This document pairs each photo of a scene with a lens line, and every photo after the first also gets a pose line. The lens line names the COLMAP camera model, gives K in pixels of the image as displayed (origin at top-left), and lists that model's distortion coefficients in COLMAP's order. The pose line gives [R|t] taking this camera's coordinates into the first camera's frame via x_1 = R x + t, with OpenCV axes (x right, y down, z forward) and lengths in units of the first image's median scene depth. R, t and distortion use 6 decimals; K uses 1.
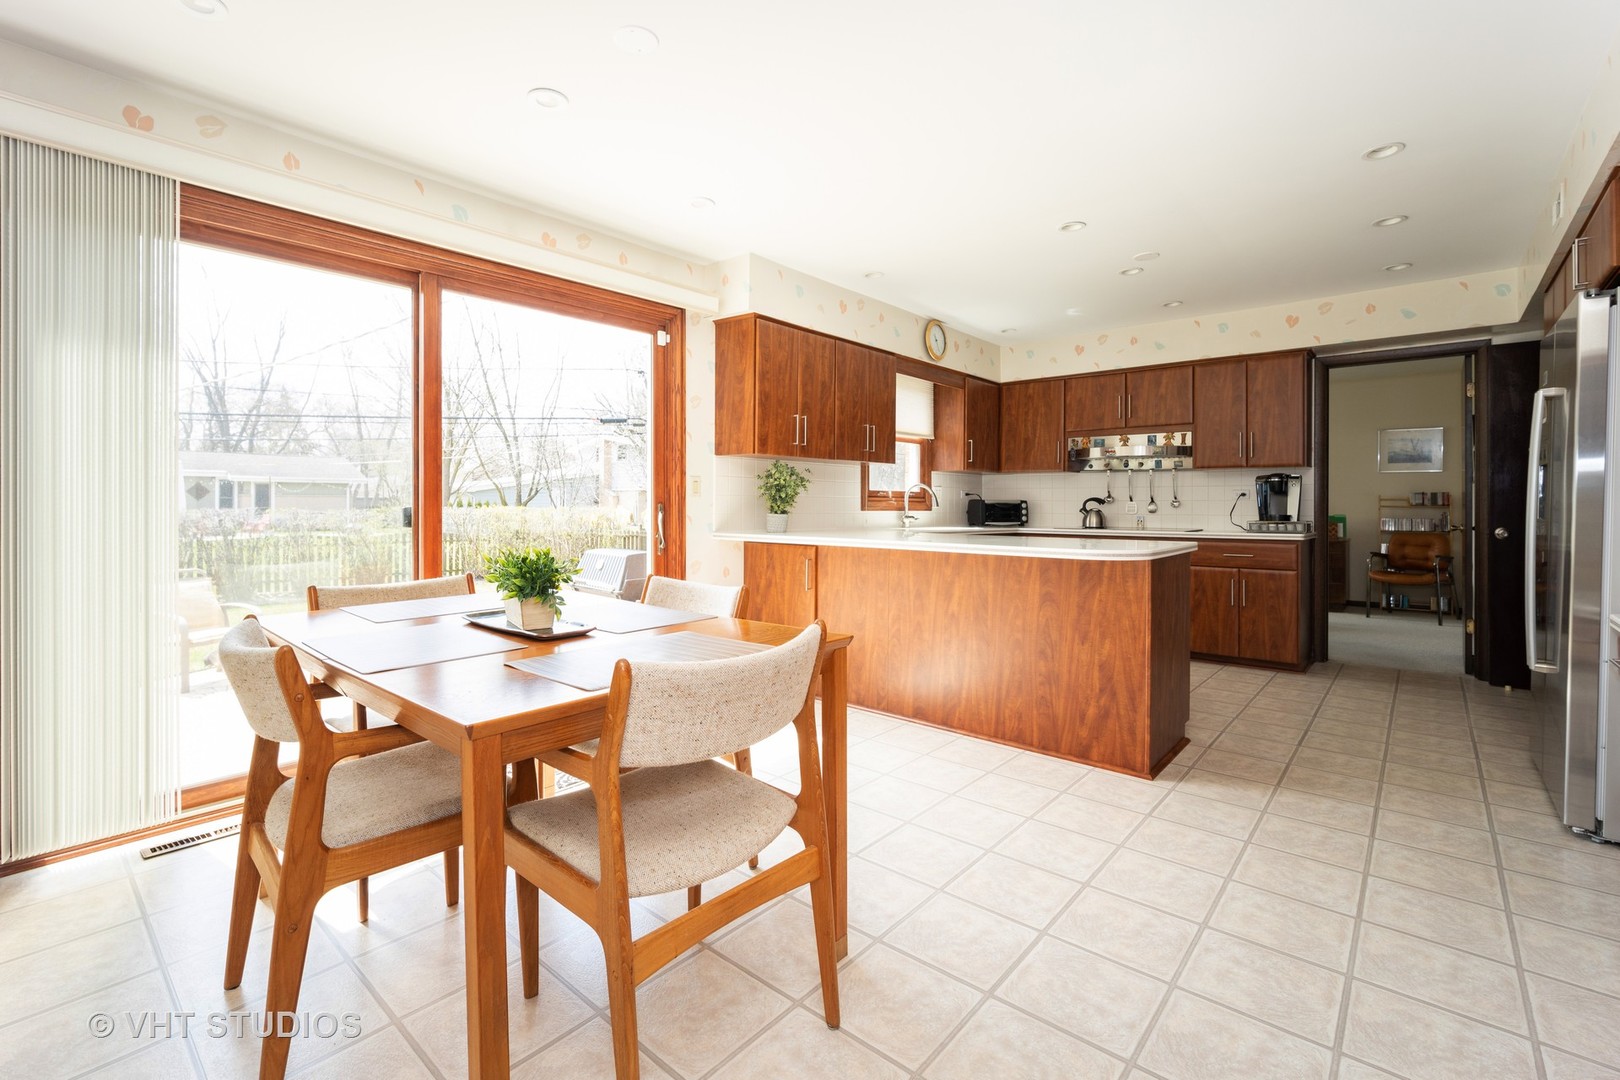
lens RADIAL K [[713.8, 0, 809.7], [0, 713.8, 522.4], [0, 0, 1]] dist [-0.015091, 0.005111]
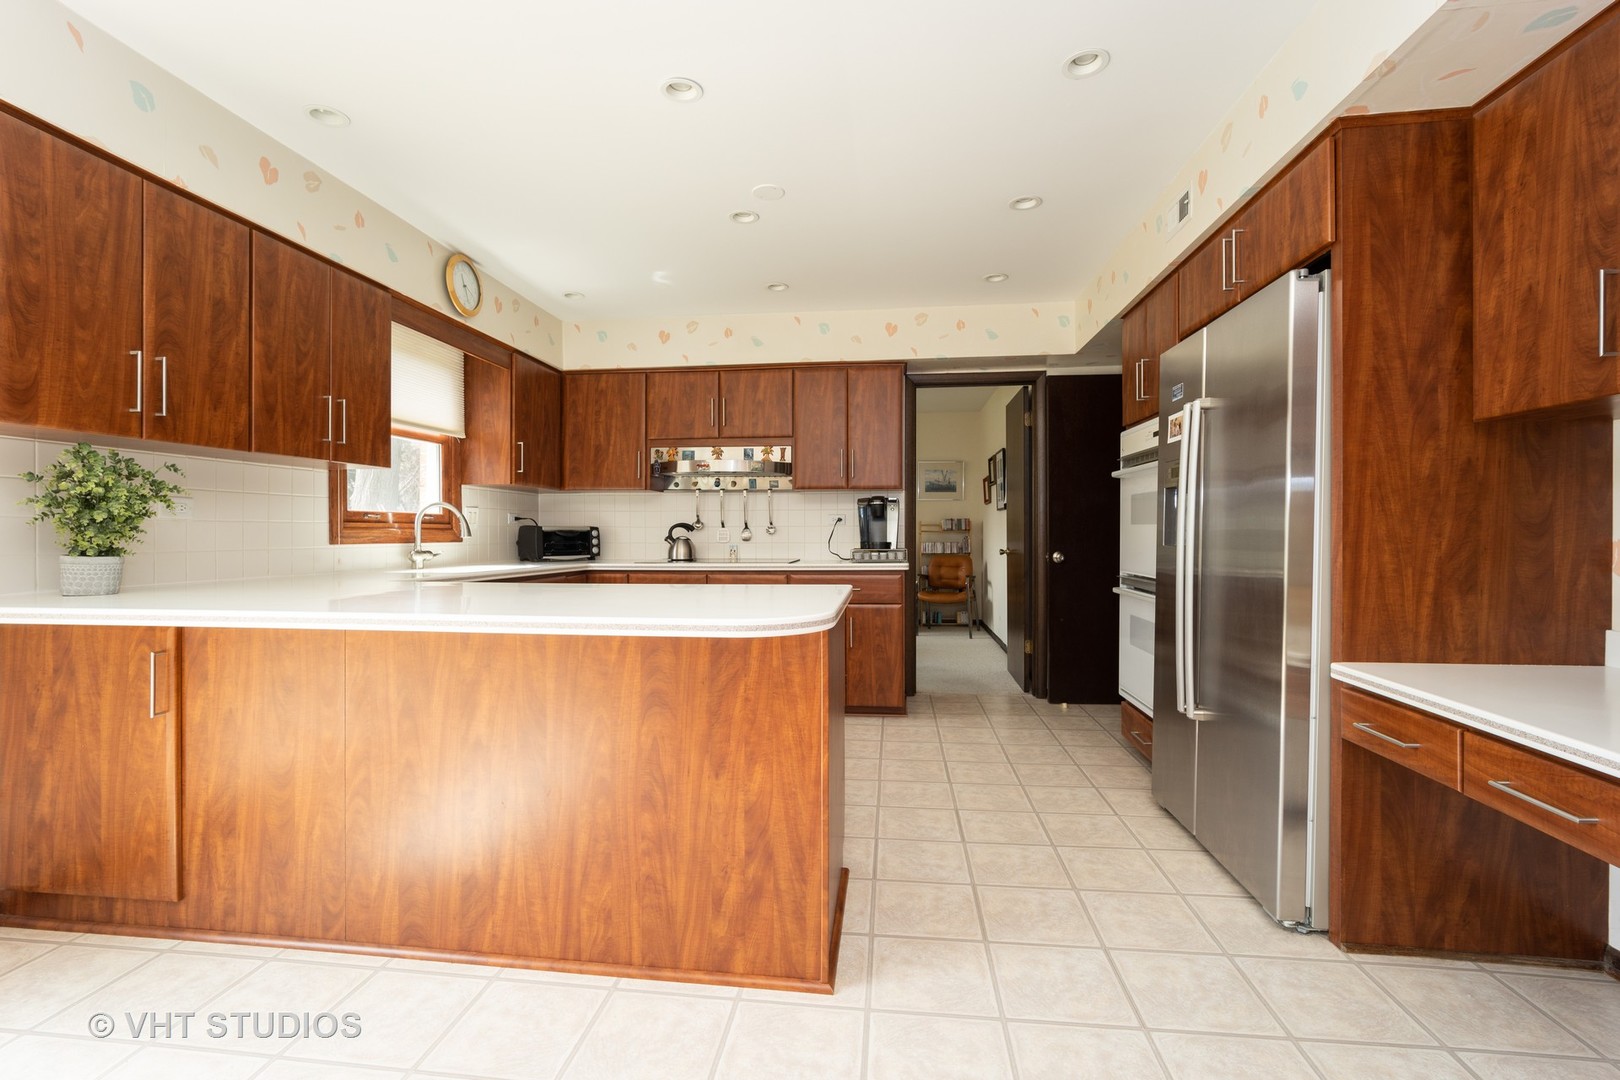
lens RADIAL K [[713.8, 0, 809.7], [0, 713.8, 522.4], [0, 0, 1]] dist [-0.015091, 0.005111]
pose [[0.827012, 0.001409, 0.562182, 0.077381], [0.019247, 0.999340, -0.030819, -0.009419], [-0.561855, 0.036308, 0.826439, 0.301792]]
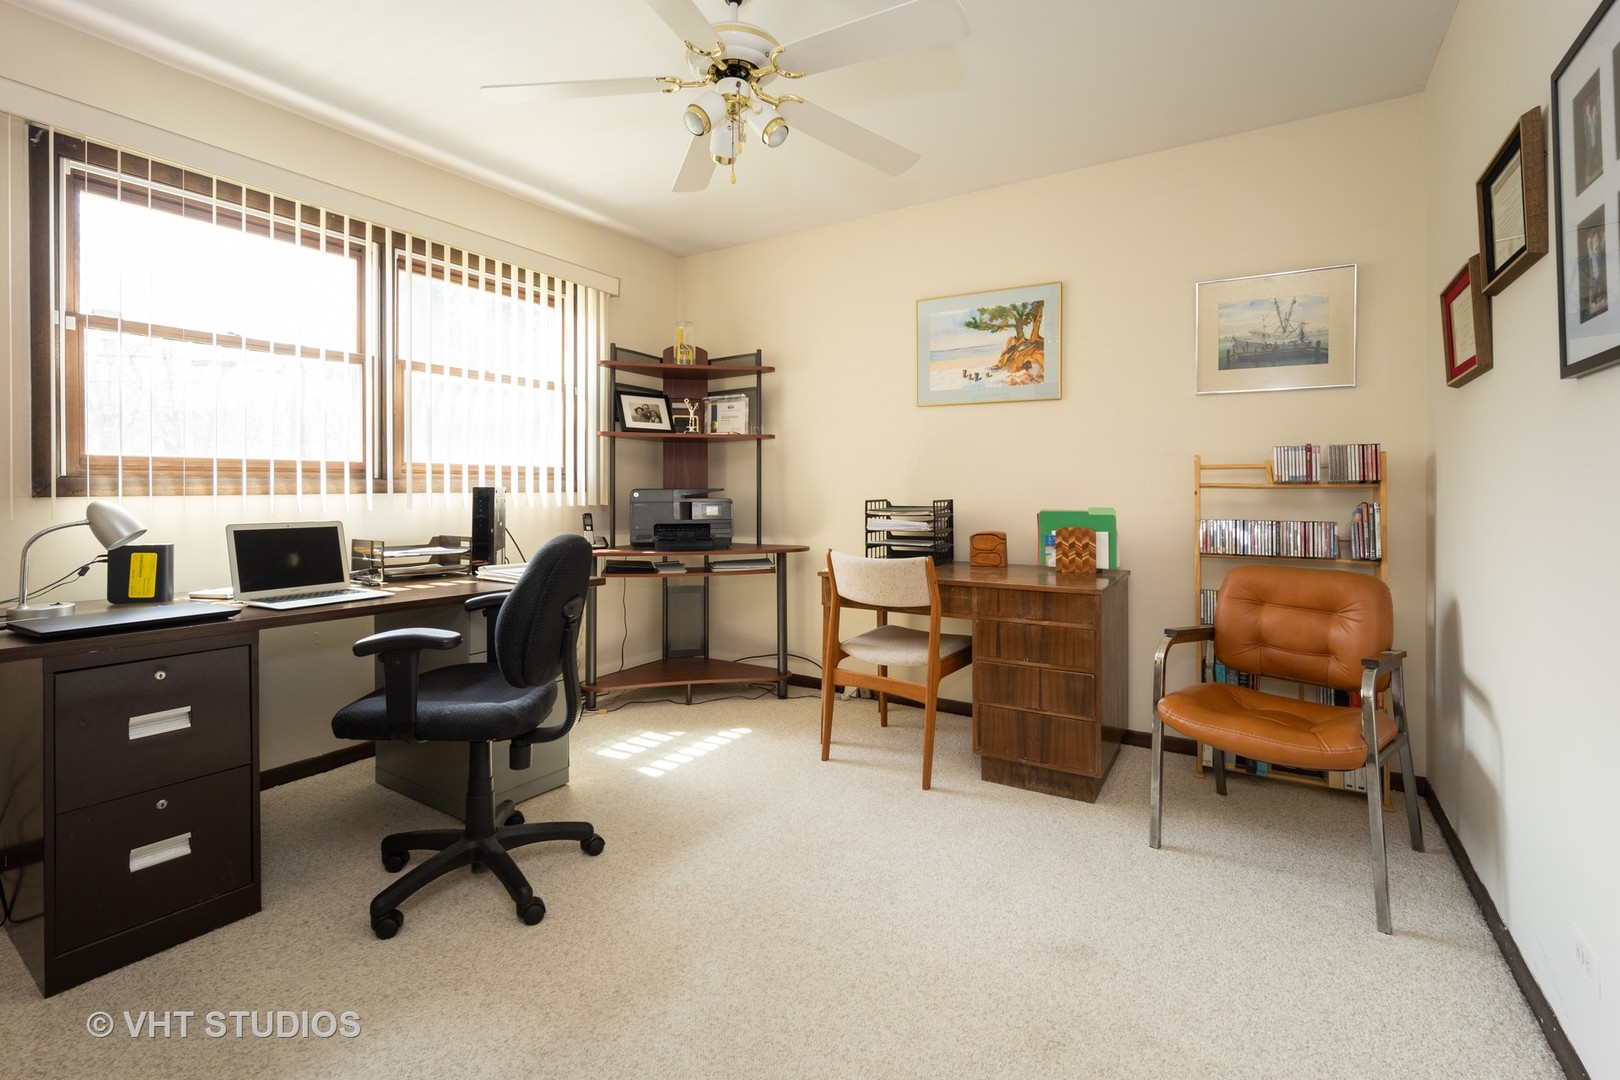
lens RADIAL K [[735.2, 0, 810.2], [0, 735.2, 485.5], [0, 0, 1]] dist [-0.002660, -0.000259]
pose [[0.986295, 0.004979, 0.164918, 0.877750], [-0.000318, 0.999600, -0.028275, -0.020090], [-0.164993, 0.027835, 0.985902, 1.059352]]
